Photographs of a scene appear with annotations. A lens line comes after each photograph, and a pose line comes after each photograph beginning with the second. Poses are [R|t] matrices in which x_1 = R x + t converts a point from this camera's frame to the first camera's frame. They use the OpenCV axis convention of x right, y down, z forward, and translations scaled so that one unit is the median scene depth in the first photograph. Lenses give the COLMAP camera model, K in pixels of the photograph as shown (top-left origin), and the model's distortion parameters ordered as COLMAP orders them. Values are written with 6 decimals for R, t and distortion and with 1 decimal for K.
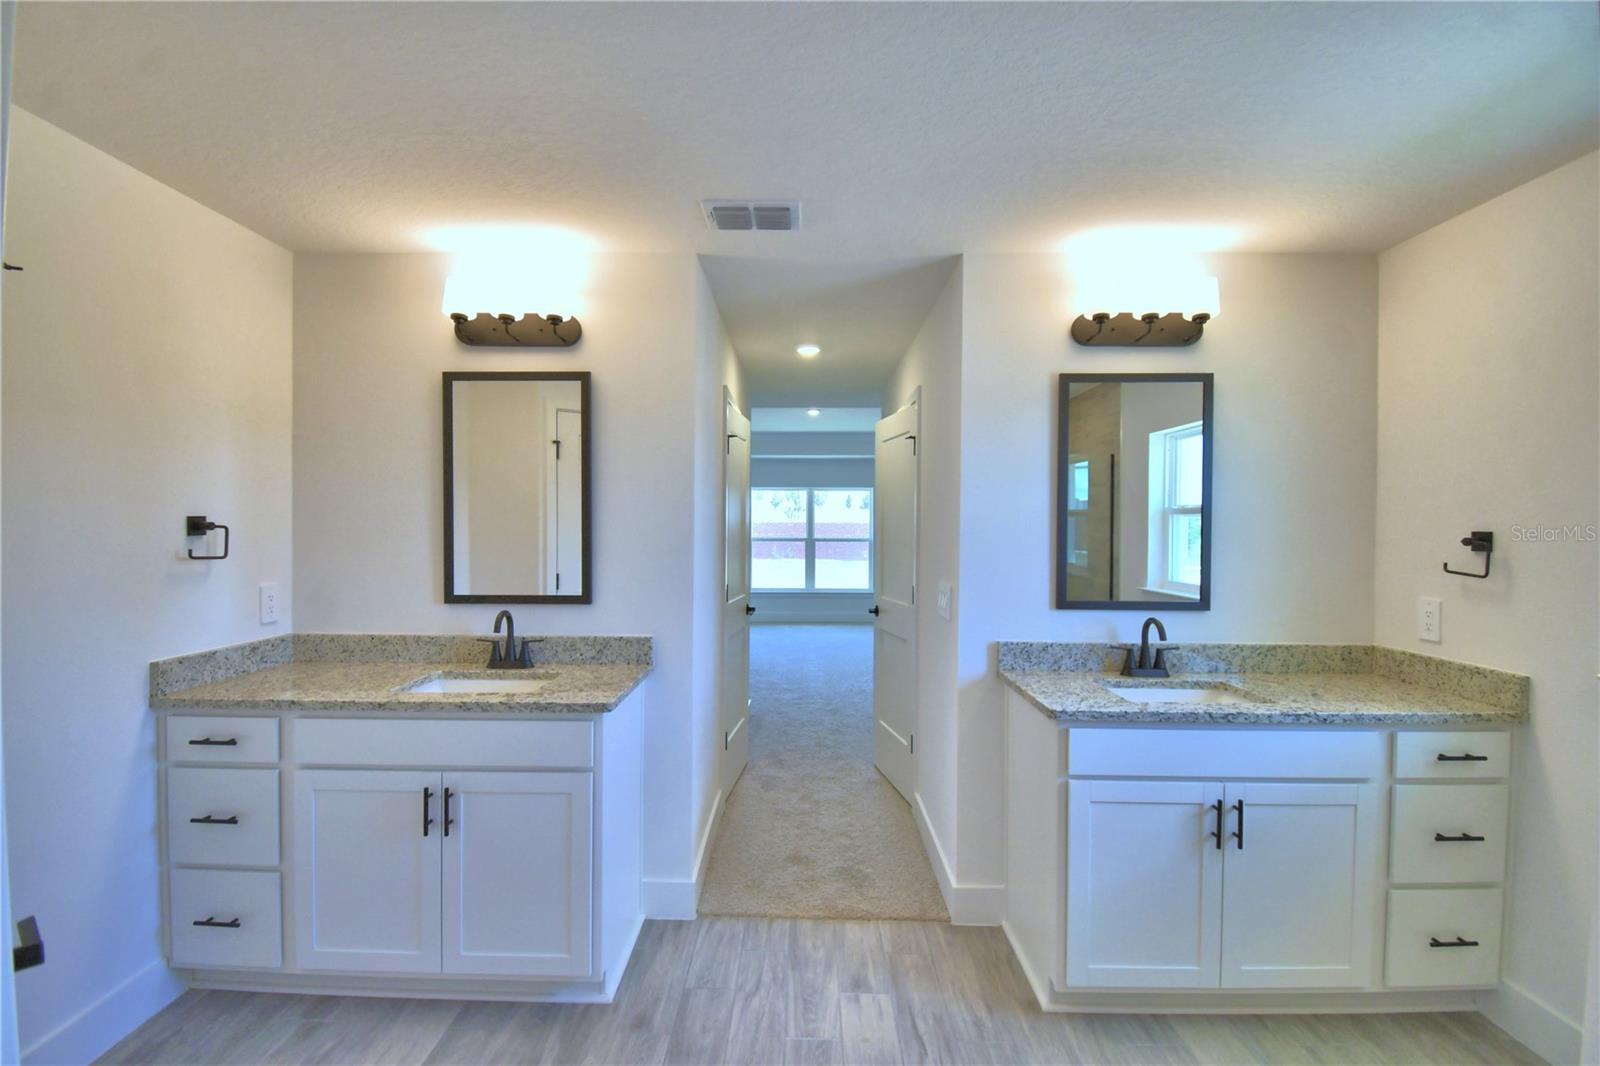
lens RADIAL K [[697.1, 0, 772.7], [0, 697.1, 533.5], [0, 0, 1]] dist [0.001781, -0.015910]
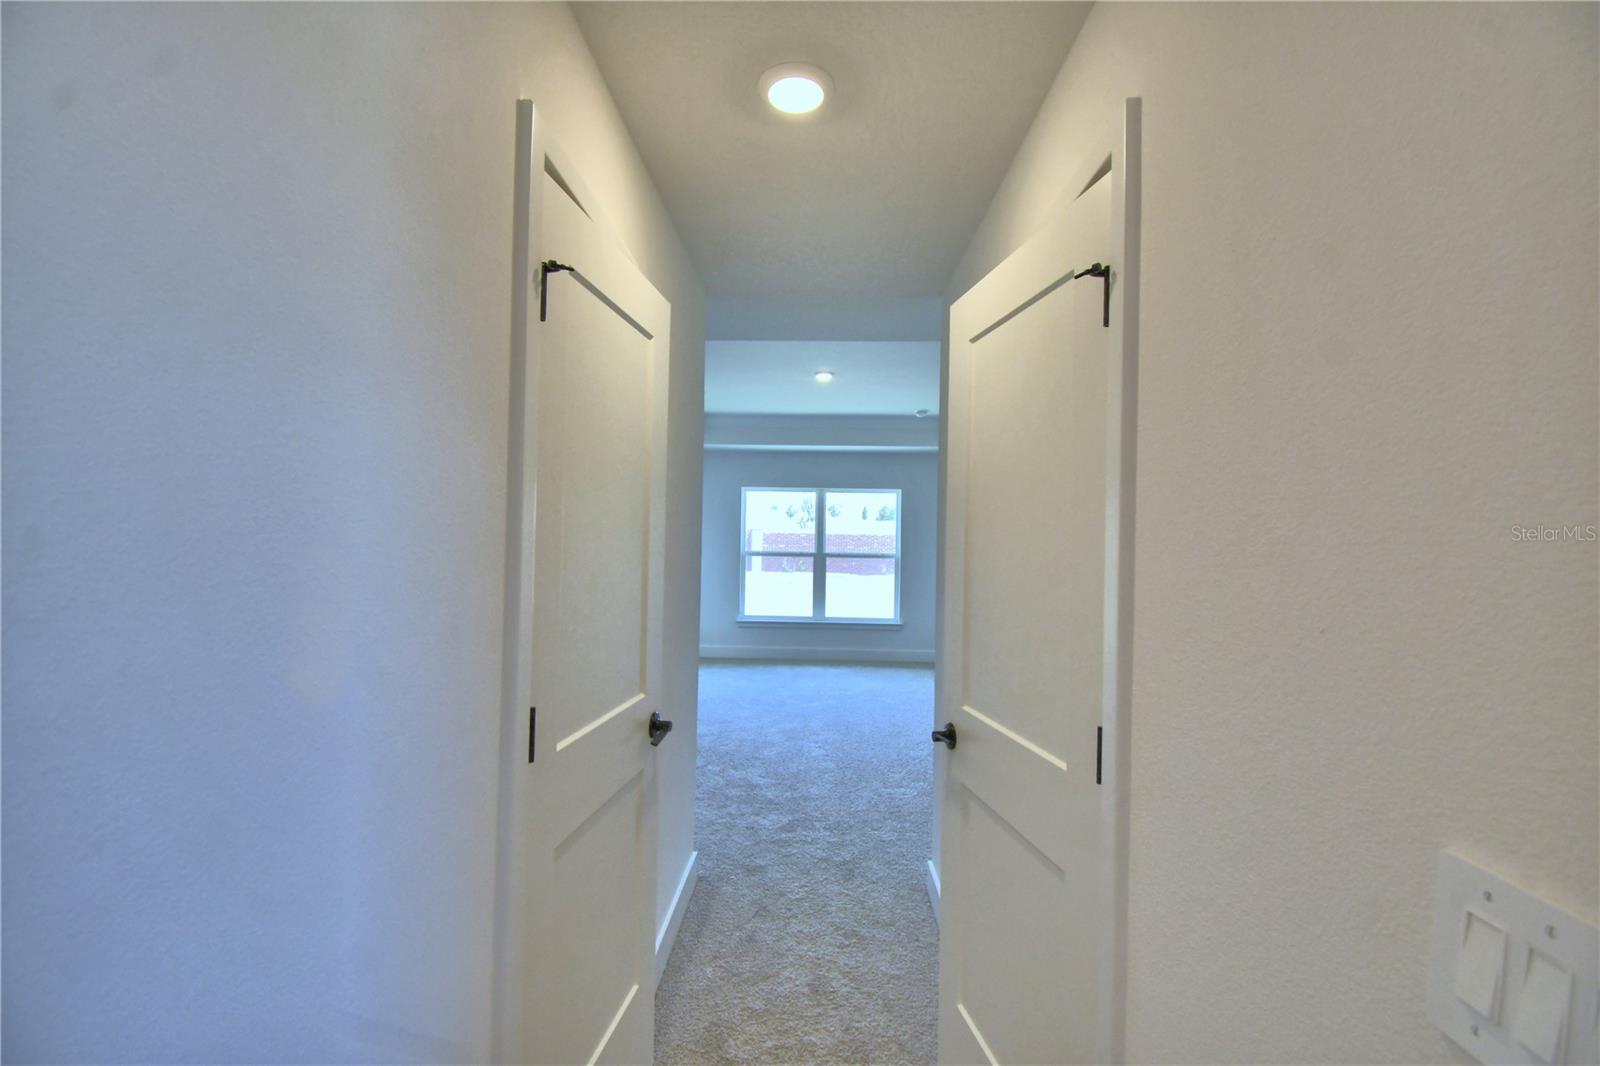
lens RADIAL K [[697.1, 0, 772.7], [0, 697.1, 533.5], [0, 0, 1]] dist [0.001781, -0.015910]
pose [[0.999681, 0.013393, -0.021428, 0.017724], [-0.013730, 0.999784, -0.015618, -0.002385], [0.021215, 0.015908, 0.999648, 0.216521]]
